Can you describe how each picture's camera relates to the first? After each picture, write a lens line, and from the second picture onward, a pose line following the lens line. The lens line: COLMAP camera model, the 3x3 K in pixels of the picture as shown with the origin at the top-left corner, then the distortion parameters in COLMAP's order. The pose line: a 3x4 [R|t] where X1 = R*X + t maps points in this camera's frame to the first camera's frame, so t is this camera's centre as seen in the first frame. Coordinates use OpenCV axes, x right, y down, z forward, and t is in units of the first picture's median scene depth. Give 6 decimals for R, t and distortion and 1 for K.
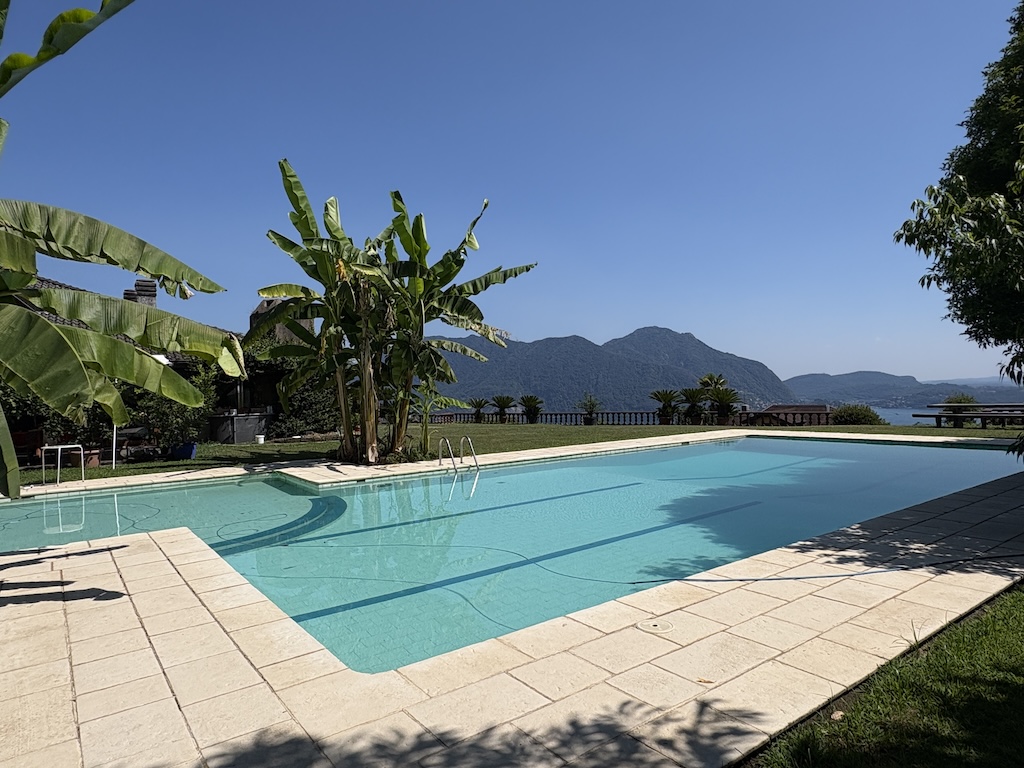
lens RADIAL K [[625.6, 0, 516.8], [0, 625.6, 384.6], [0, 0, 1]] dist [-0.003962, -0.000166]
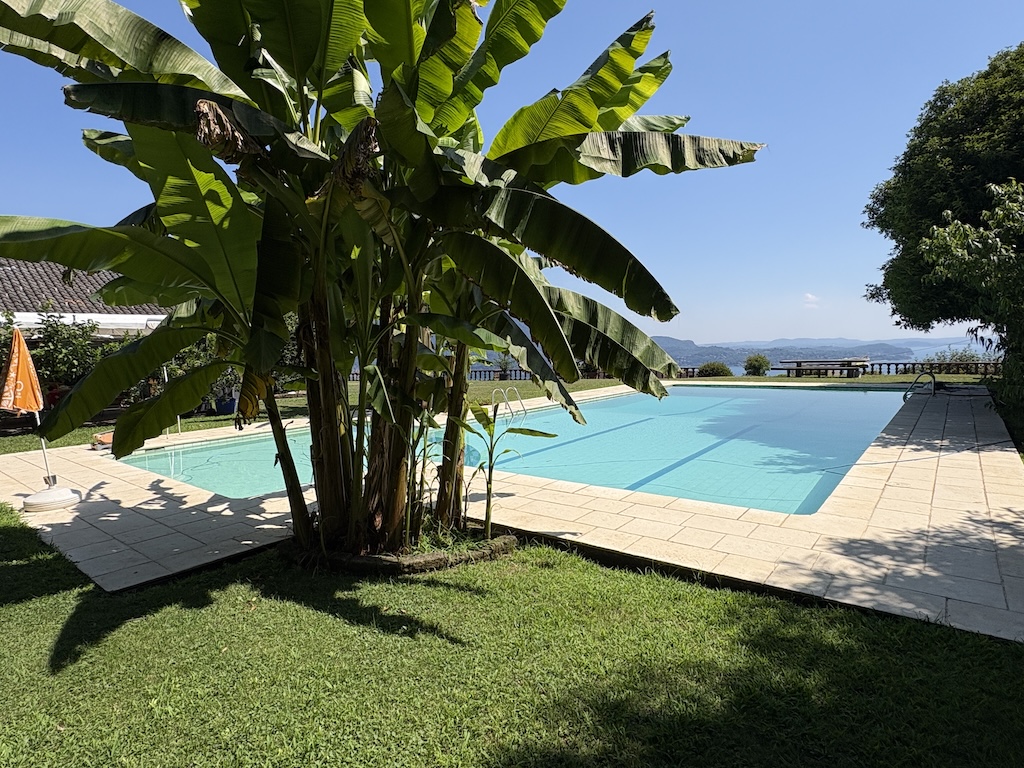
lens RADIAL K [[563.1, 0, 512.5], [0, 563.1, 377.3], [0, 0, 1]] dist [-0.000935, 0.000299]
pose [[0.965777, -0.012562, 0.259068, -0.232460], [-0.001549, 0.998529, 0.054194, 0.002883], [-0.259368, -0.052740, 0.964337, -0.037081]]
